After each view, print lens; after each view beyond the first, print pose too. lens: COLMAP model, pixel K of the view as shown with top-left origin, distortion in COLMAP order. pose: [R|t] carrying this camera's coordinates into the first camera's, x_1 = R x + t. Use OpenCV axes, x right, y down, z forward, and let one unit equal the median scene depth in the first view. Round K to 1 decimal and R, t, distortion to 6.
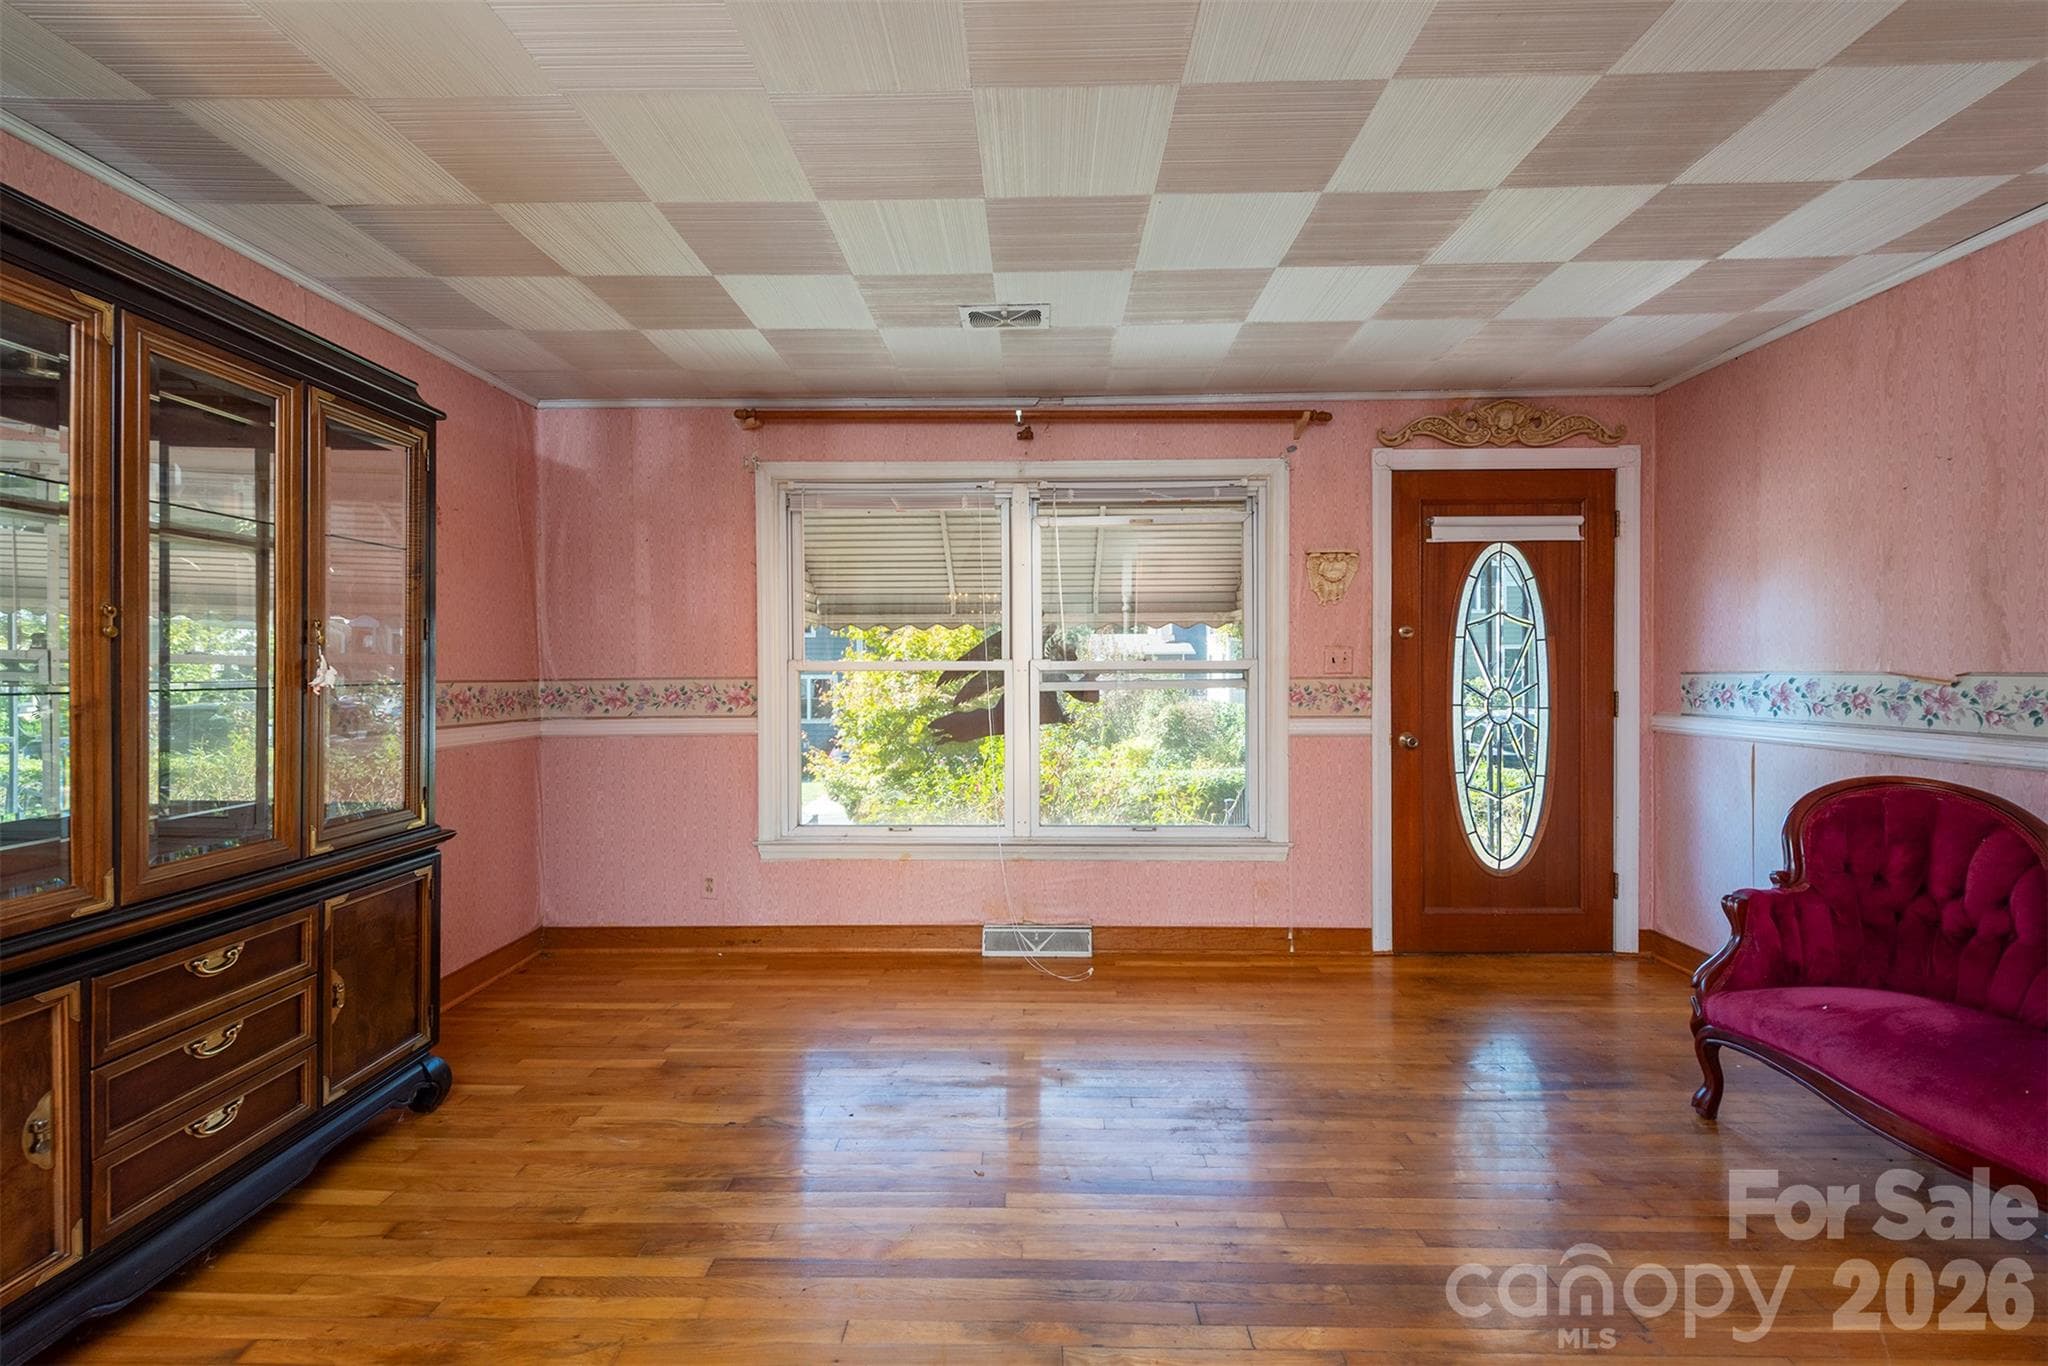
lens RADIAL K [[901.1, 0, 1024.0], [0, 901.1, 683.0], [0, 0, 1]] dist [0.004188, -0.000891]
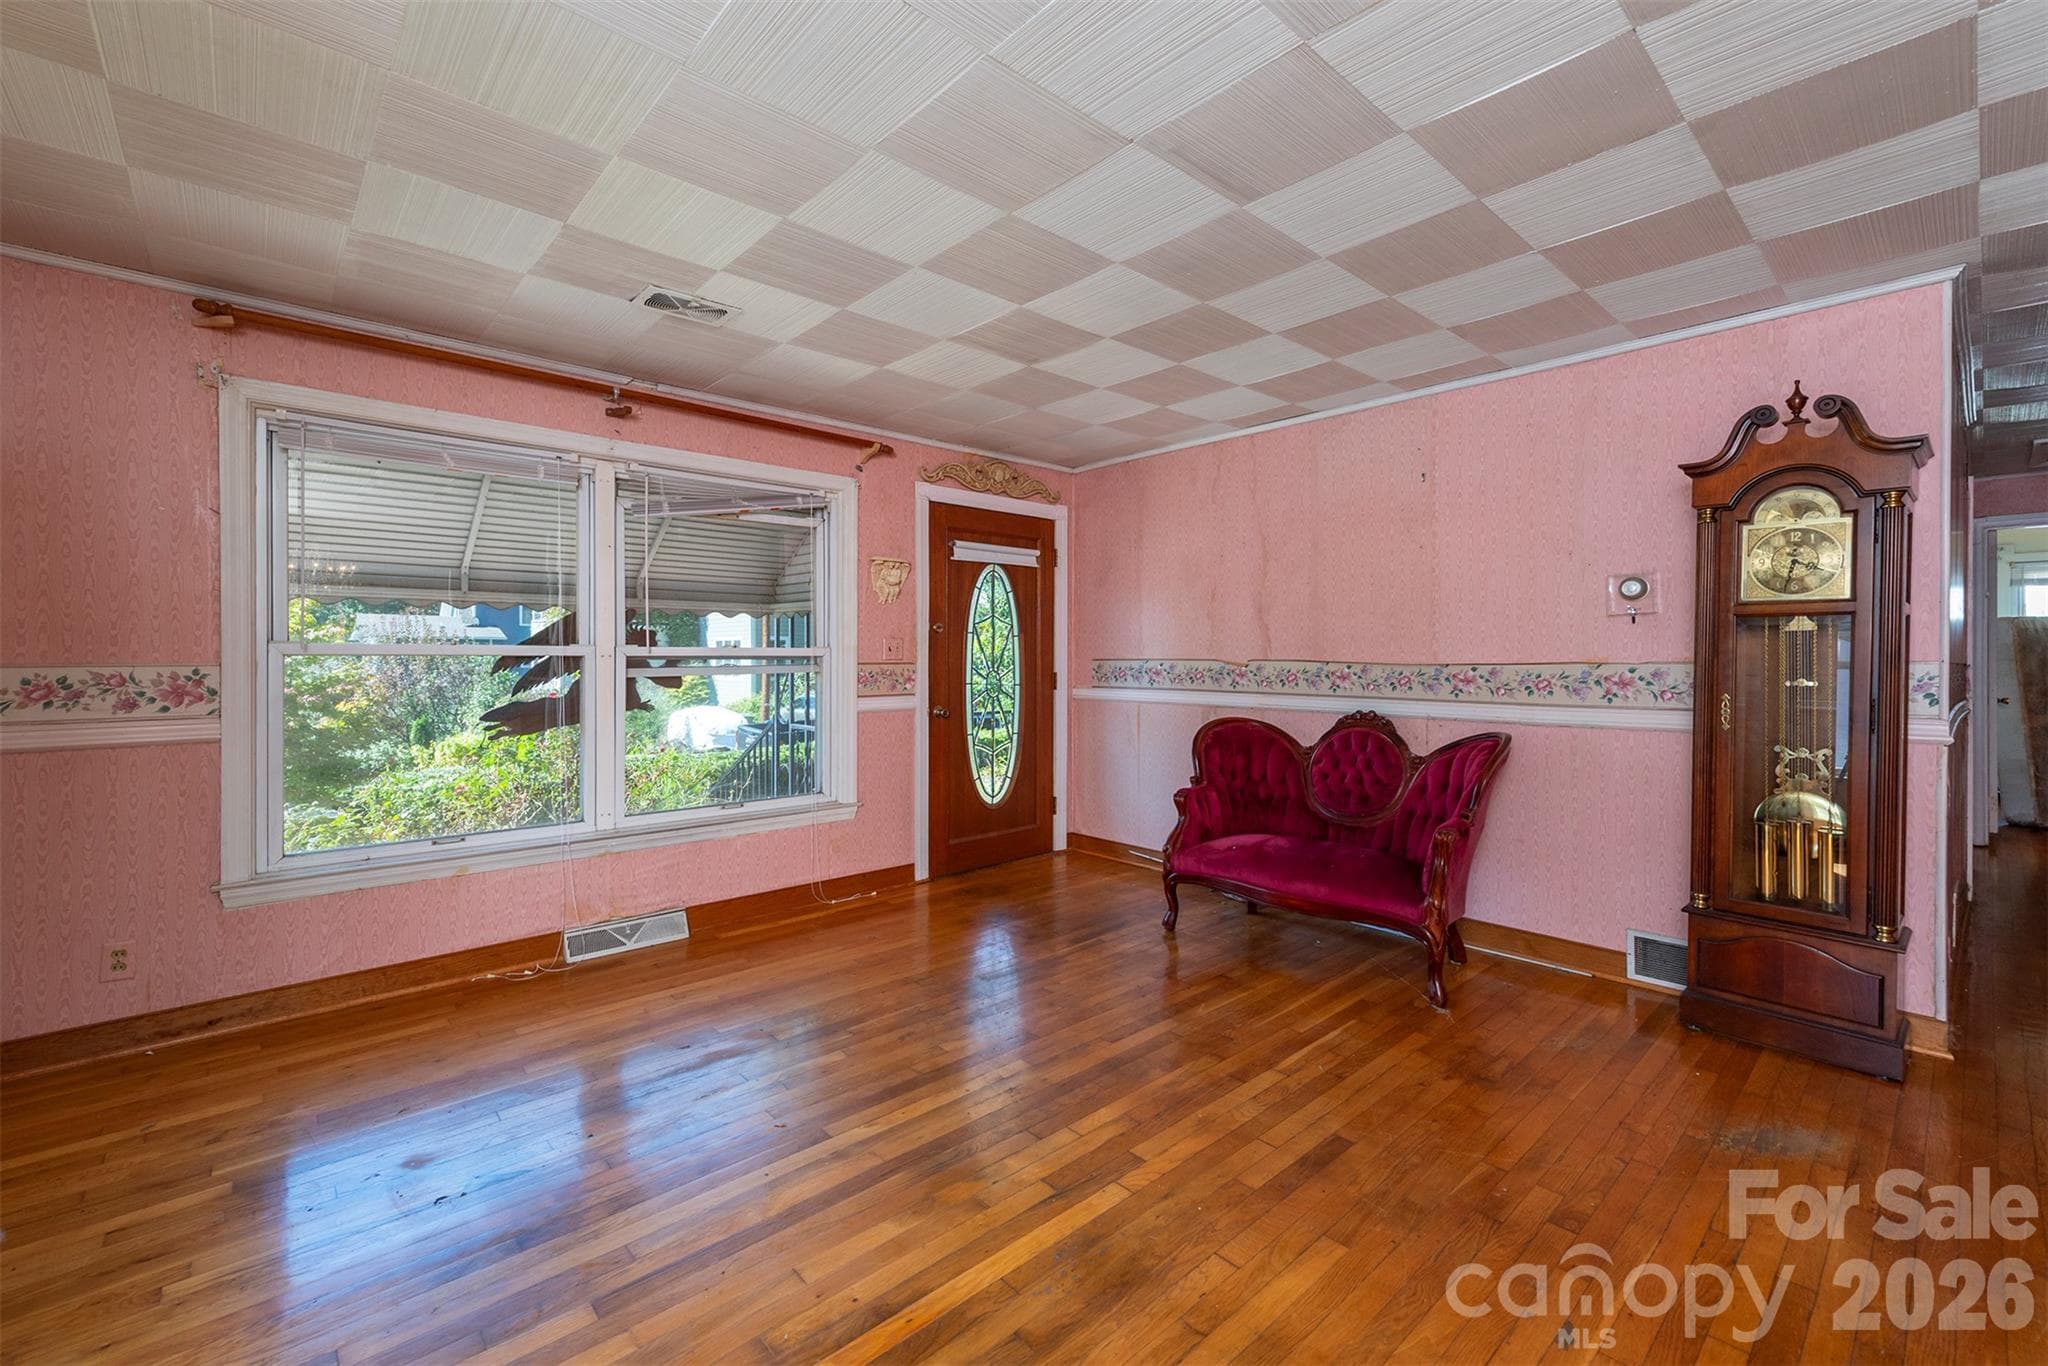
lens RADIAL K [[847.2, 0, 1023.8], [0, 847.2, 665.5], [0, 0, 1]] dist [0.021172, -0.013107]
pose [[0.726912, -0.002864, 0.686724, -0.315800], [0.006532, 0.999975, -0.002744, 0.001604], [-0.686699, 0.006481, 0.726913, 0.038191]]
